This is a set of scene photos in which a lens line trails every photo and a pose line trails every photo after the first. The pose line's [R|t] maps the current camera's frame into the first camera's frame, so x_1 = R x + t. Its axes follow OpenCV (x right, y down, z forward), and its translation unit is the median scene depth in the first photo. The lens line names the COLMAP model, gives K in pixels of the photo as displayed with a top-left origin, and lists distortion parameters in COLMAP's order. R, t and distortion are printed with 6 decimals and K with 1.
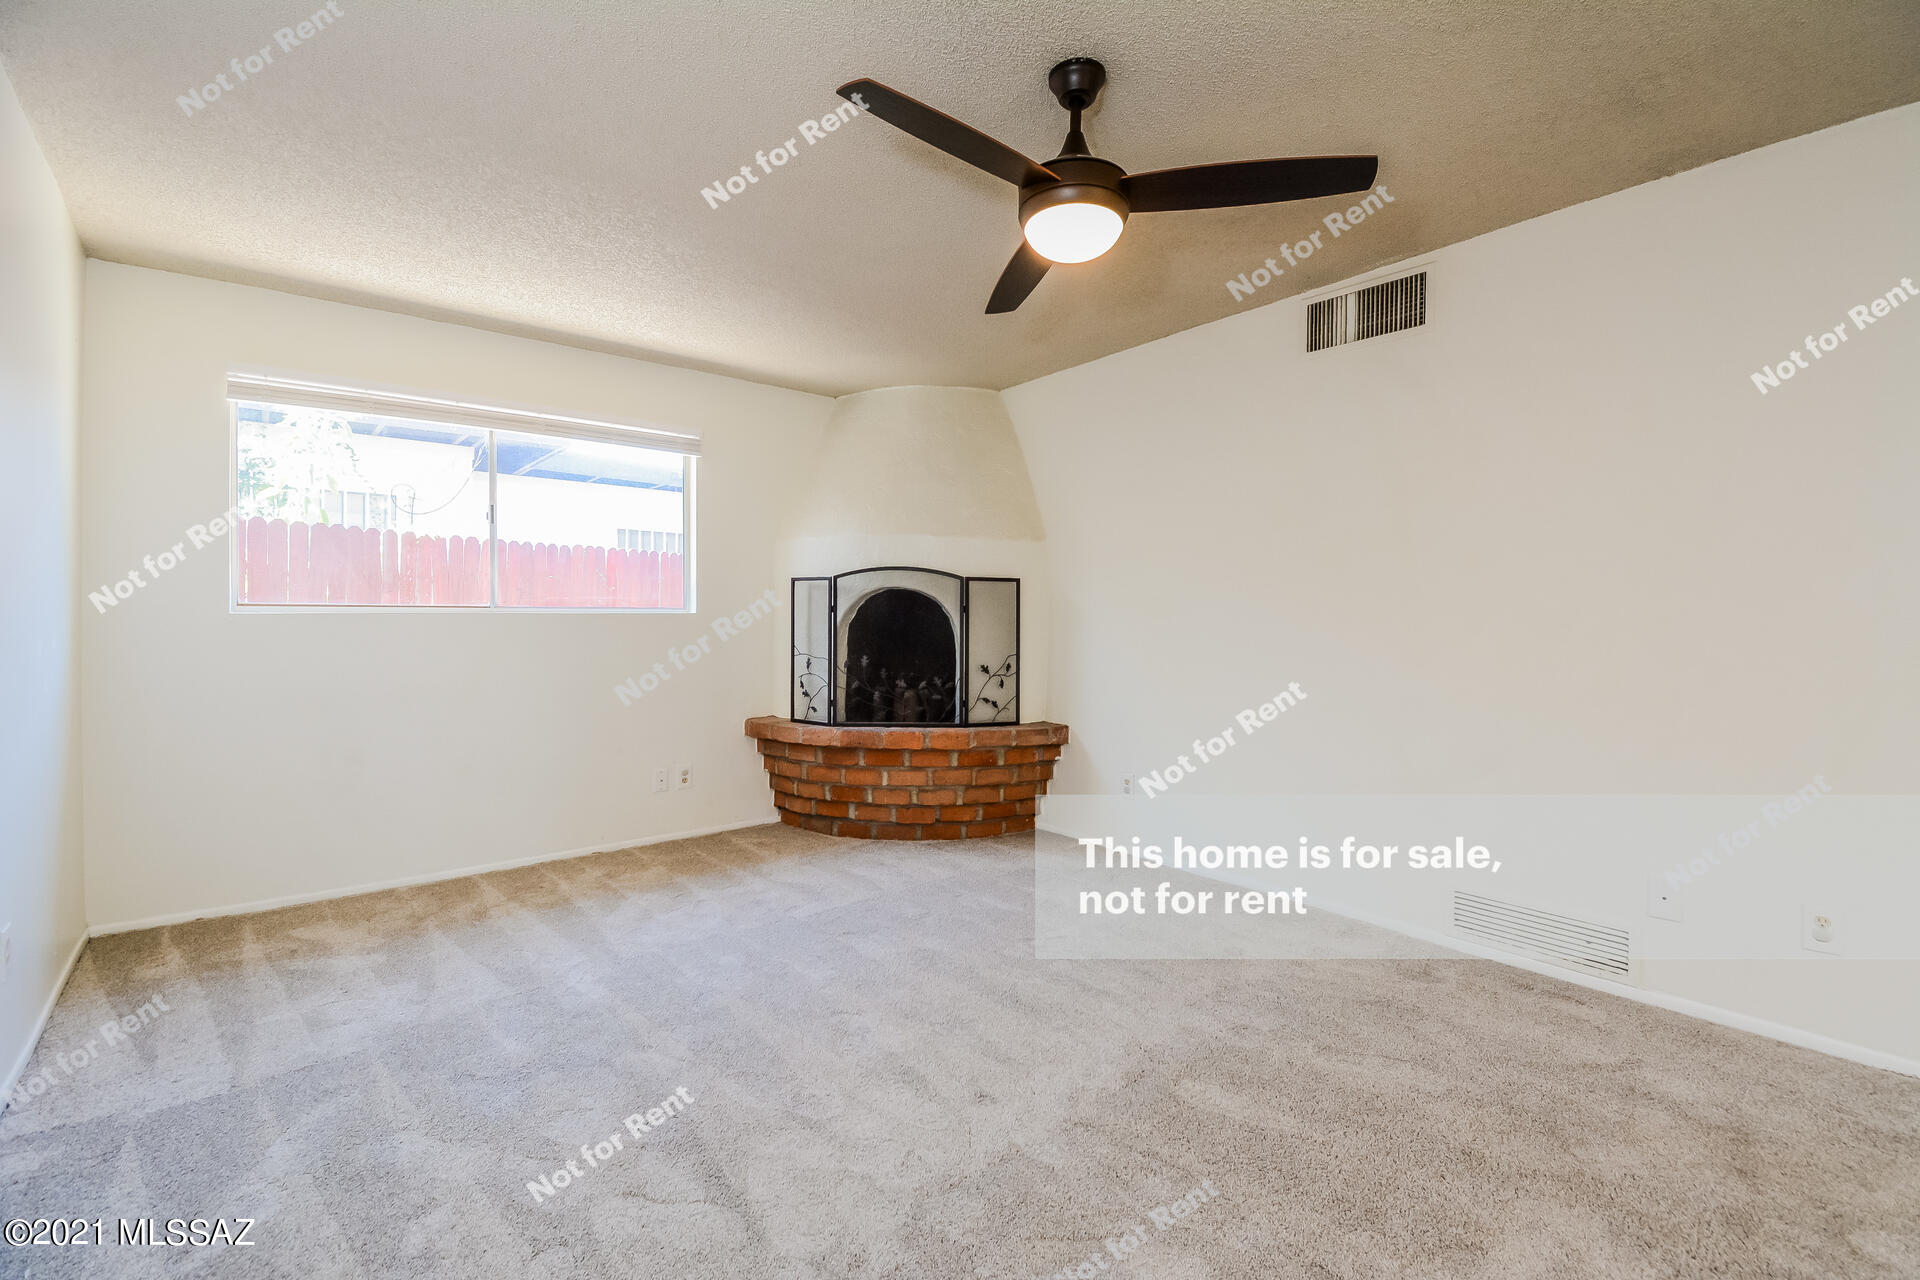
lens RADIAL K [[851.2, 0, 962.6], [0, 851.2, 629.1], [0, 0, 1]] dist [-0.000773, -0.000138]
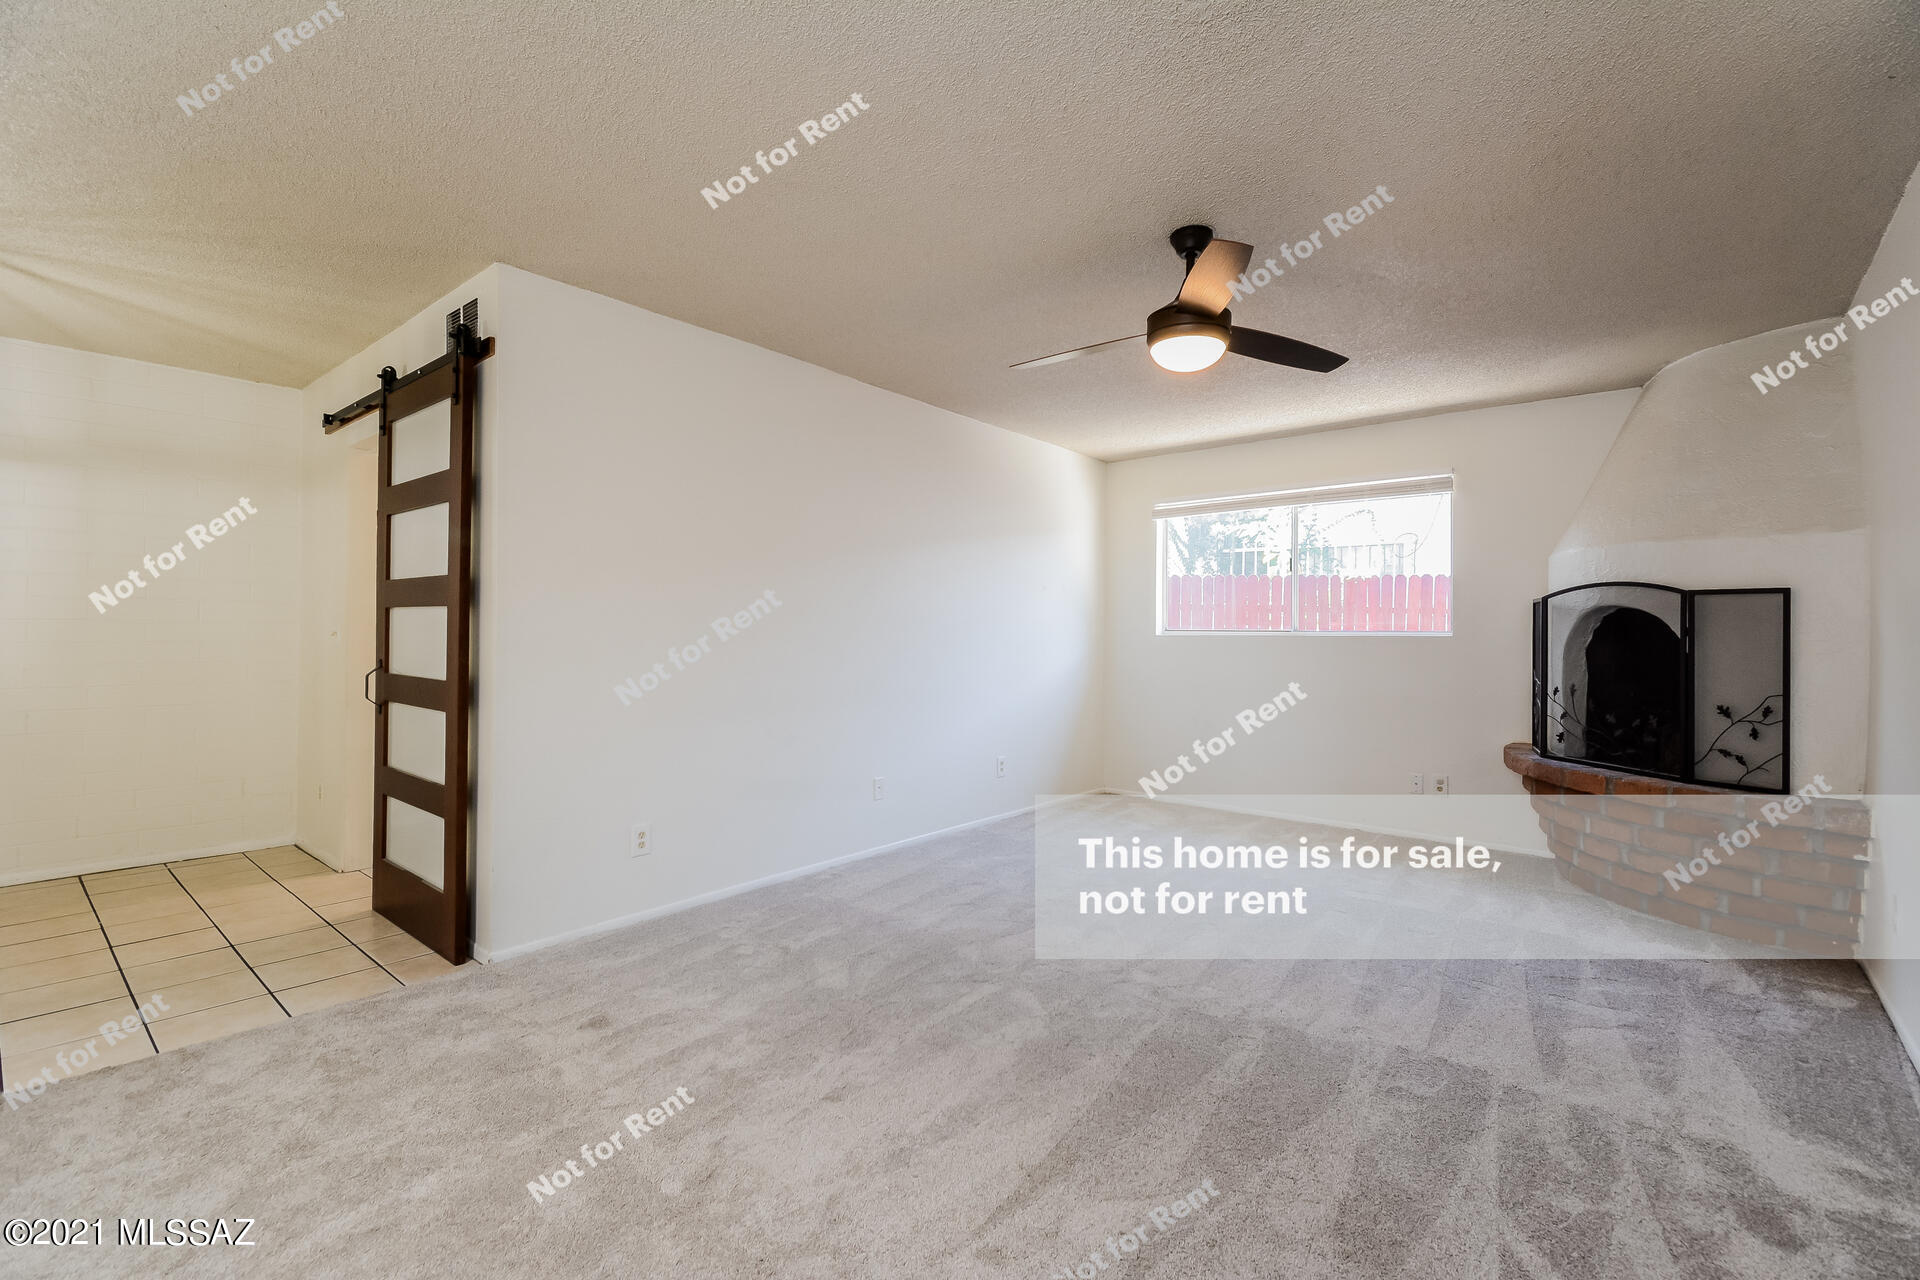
lens RADIAL K [[851.2, 0, 965.9], [0, 851.2, 635.6], [0, 0, 1]] dist [-0.000773, -0.000138]
pose [[0.168810, -0.000643, -0.985648, 0.651430], [-0.028308, 0.999584, -0.005501, 0.003424], [0.985242, 0.028831, 0.168722, 0.208823]]
